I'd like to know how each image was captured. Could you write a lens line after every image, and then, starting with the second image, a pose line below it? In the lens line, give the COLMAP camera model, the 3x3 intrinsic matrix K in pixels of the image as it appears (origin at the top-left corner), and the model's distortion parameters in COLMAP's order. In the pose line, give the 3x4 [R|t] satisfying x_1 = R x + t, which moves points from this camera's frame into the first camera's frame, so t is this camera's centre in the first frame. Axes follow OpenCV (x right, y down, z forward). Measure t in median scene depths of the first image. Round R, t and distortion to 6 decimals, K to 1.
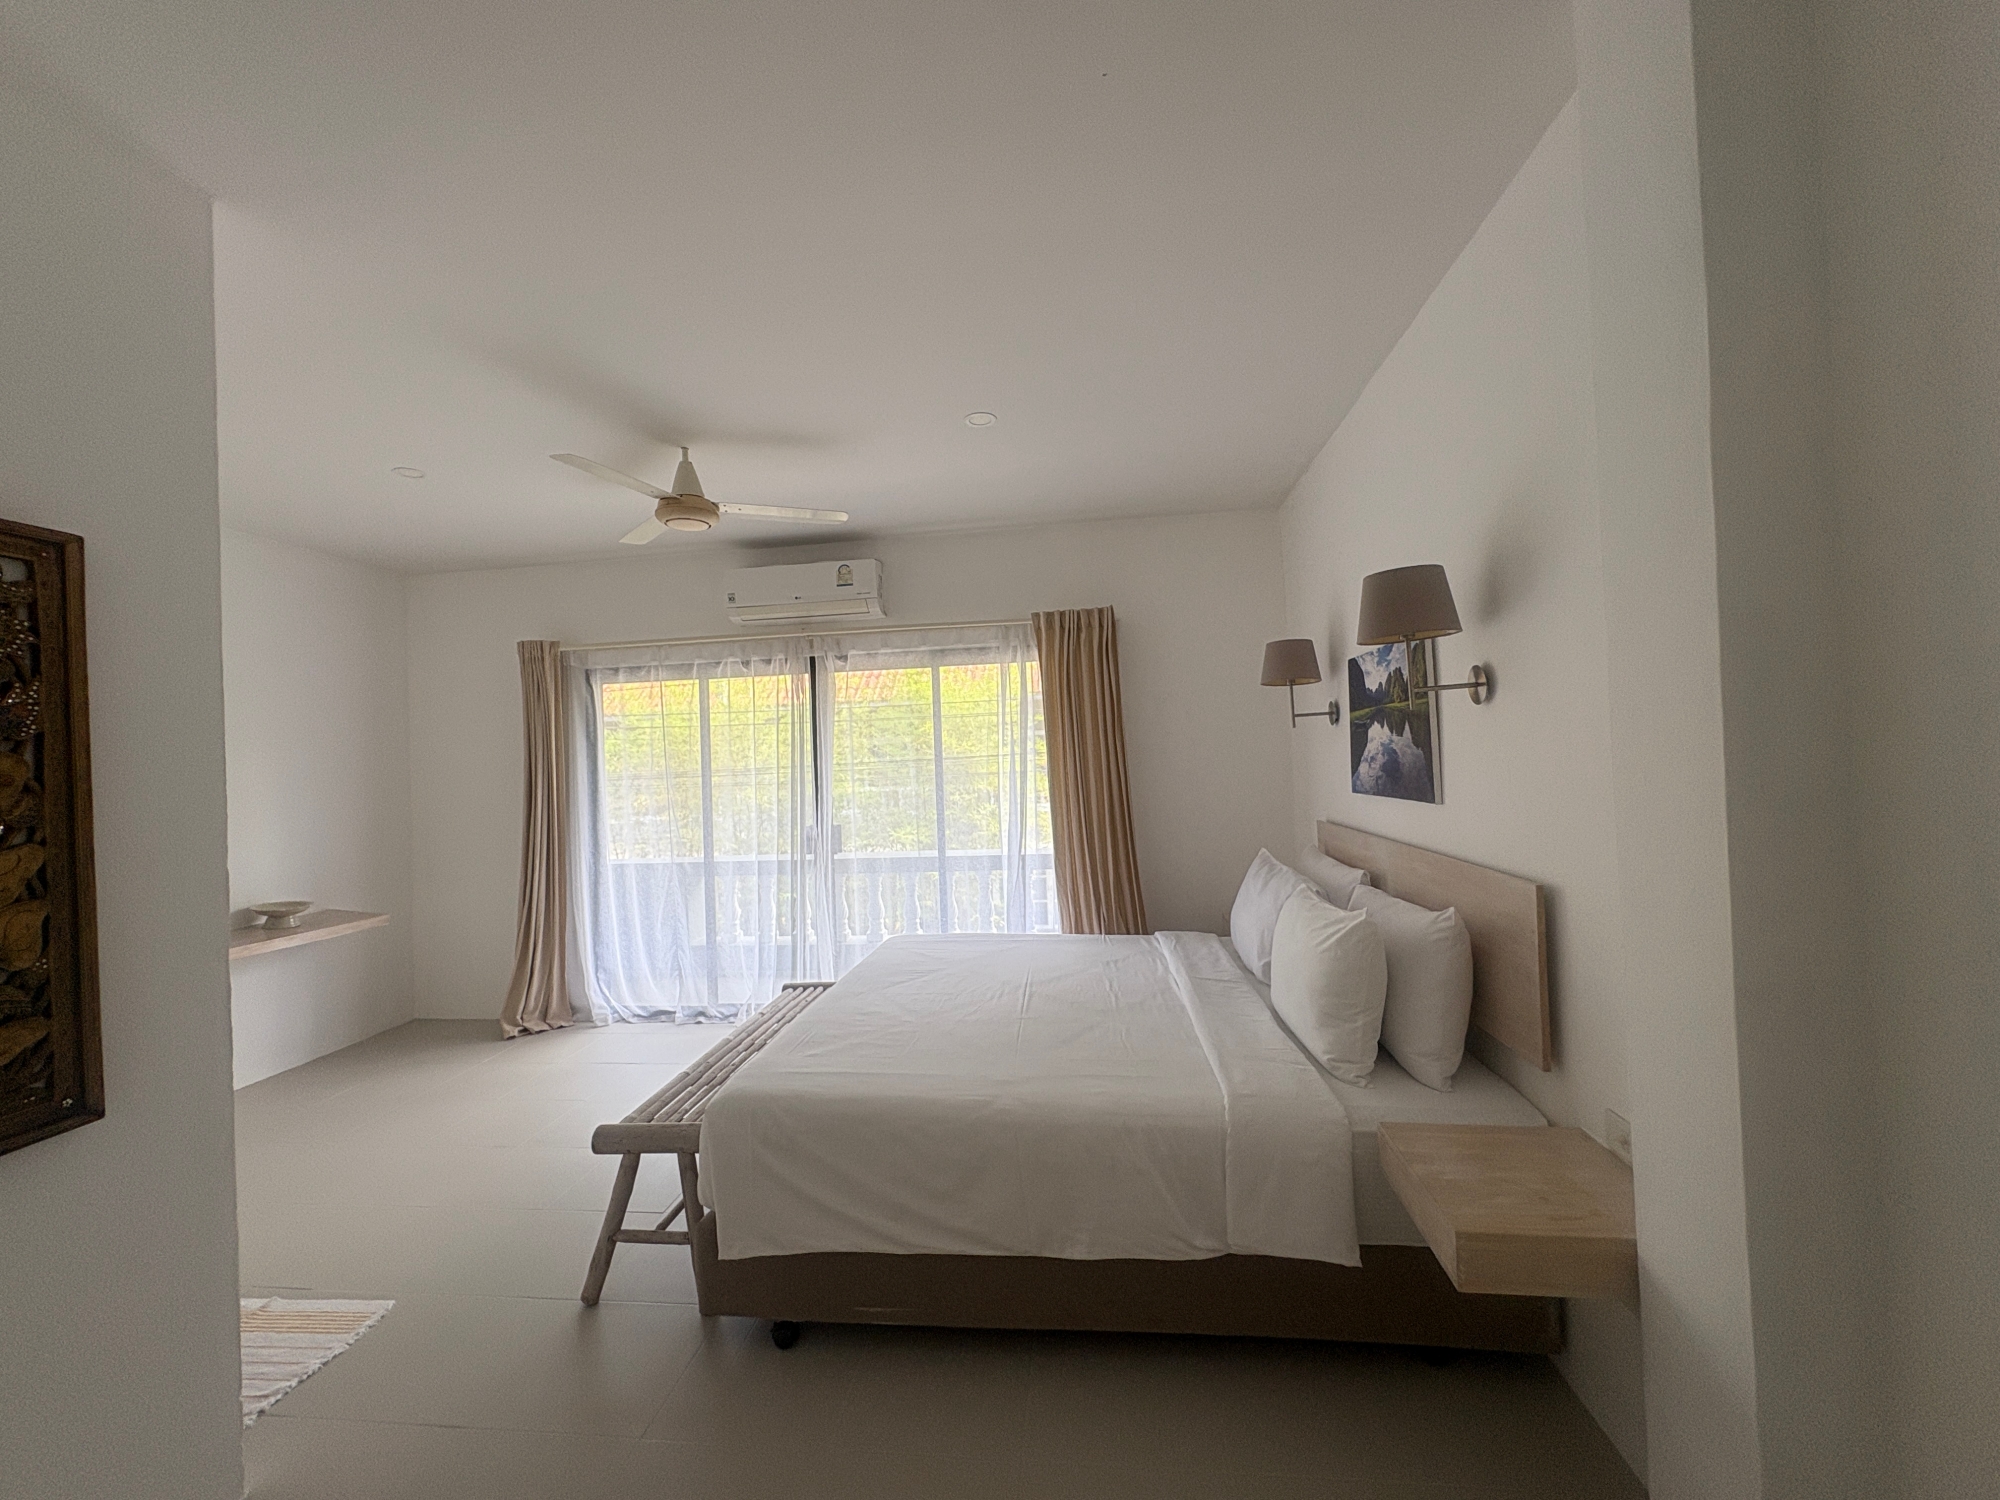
lens RADIAL K [[797.9, 0, 996.7], [0, 797.9, 750.9], [0, 0, 1]] dist [-0.000030, 0.000010]
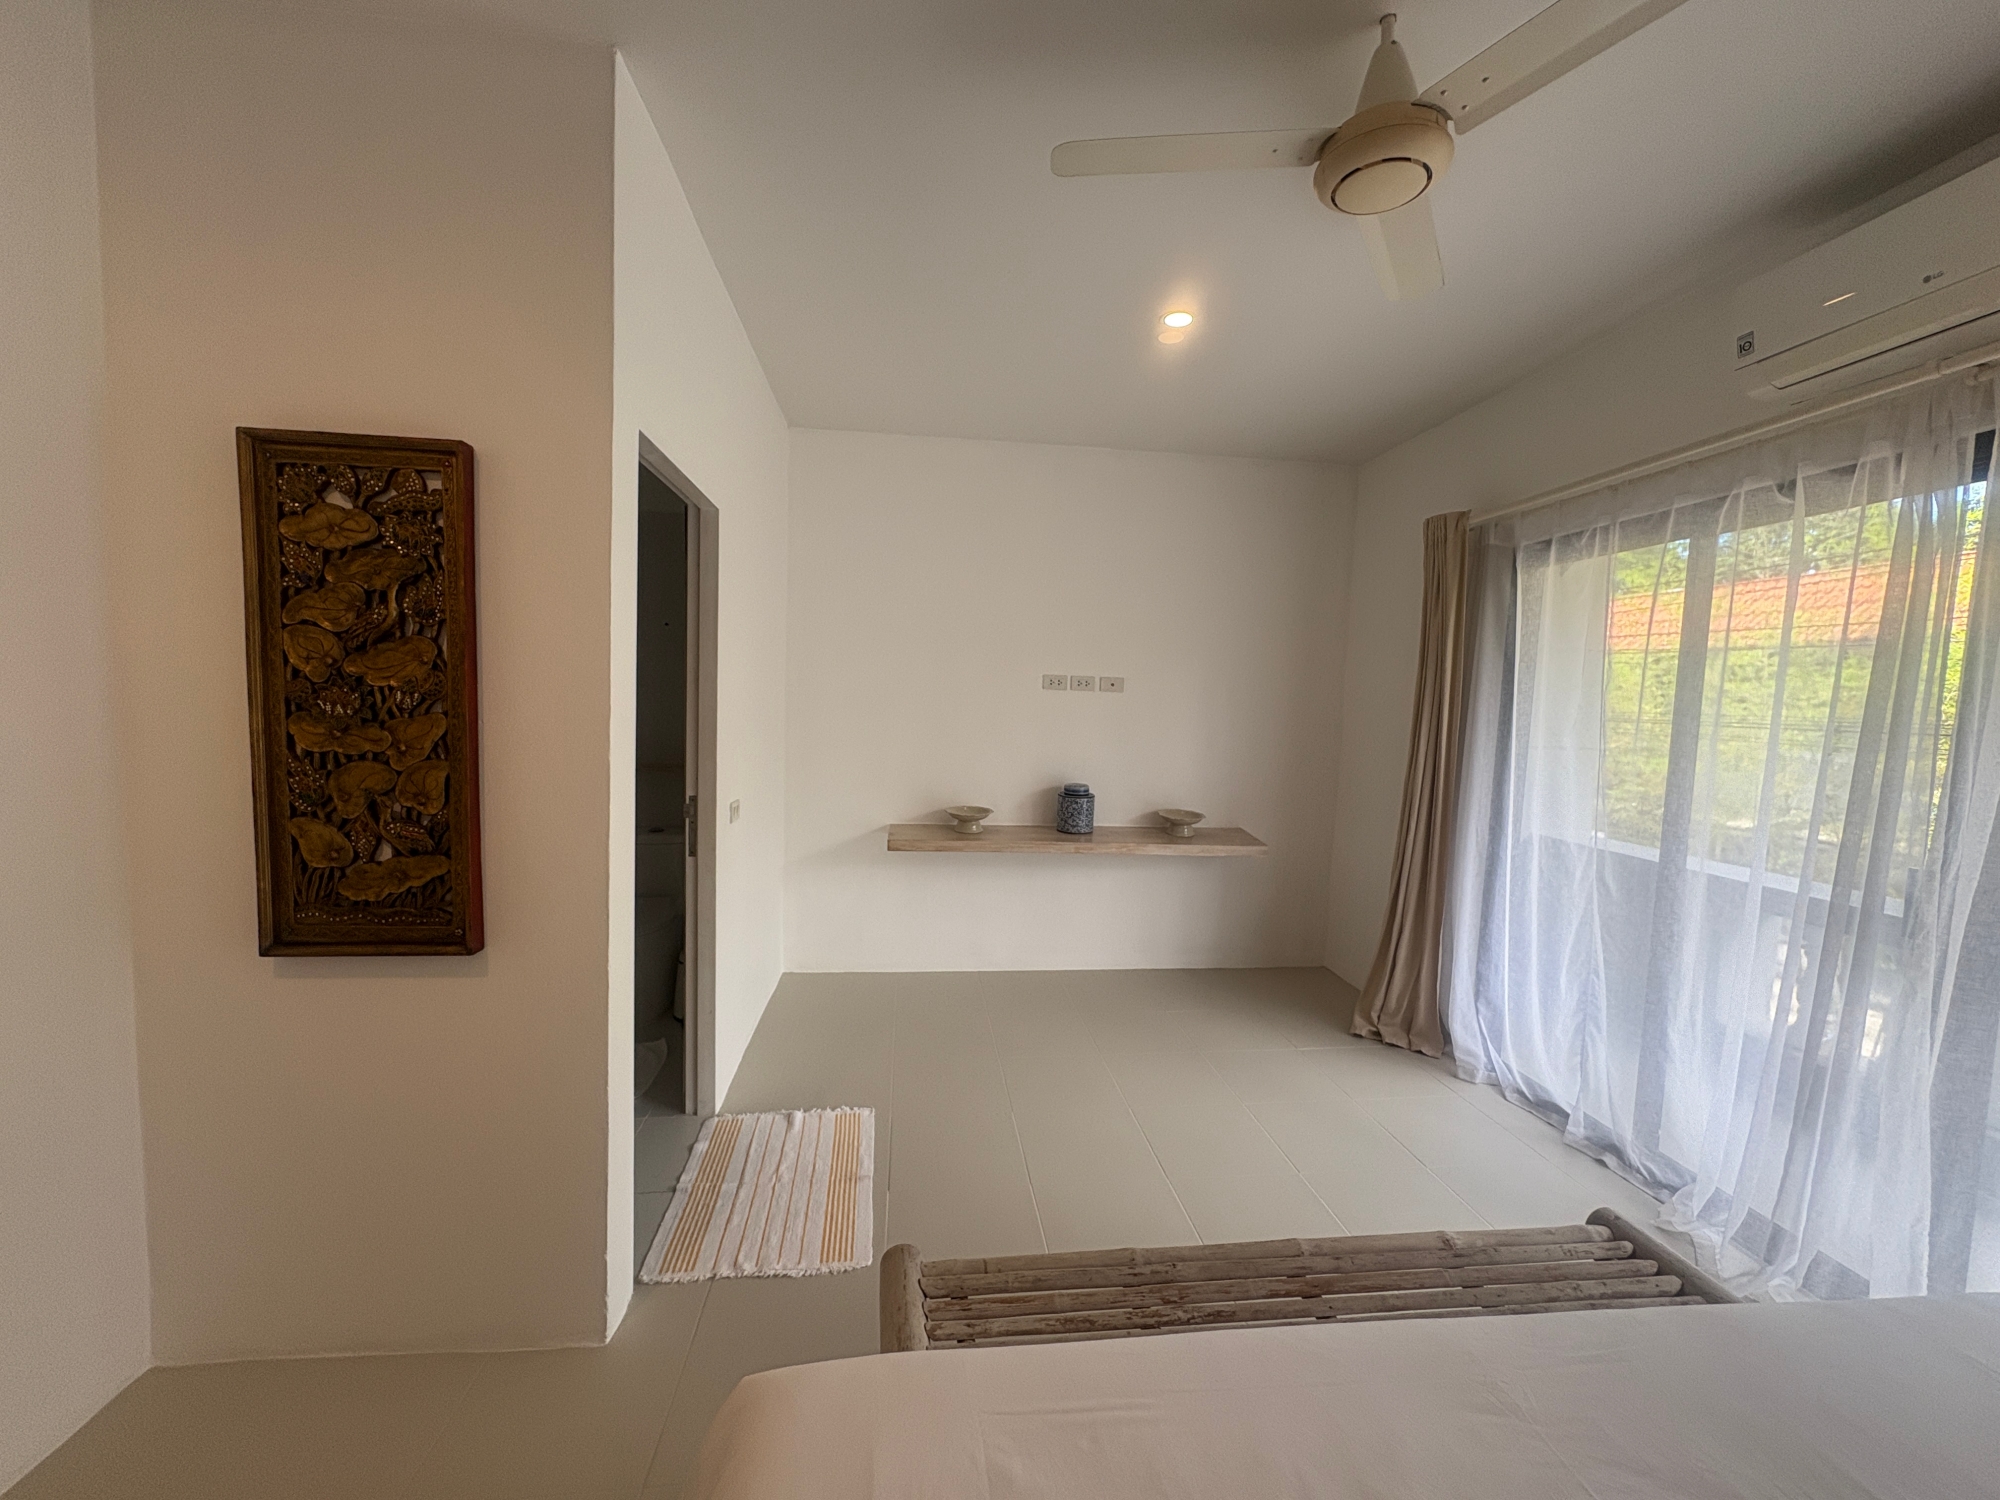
lens RADIAL K [[797.9, 0, 996.7], [0, 797.9, 750.9], [0, 0, 1]] dist [-0.000030, 0.000010]
pose [[0.223211, 0.113480, -0.968142, 0.043439], [-0.031323, 0.993522, 0.109234, 0.004471], [0.974267, 0.005943, 0.225319, 0.458522]]
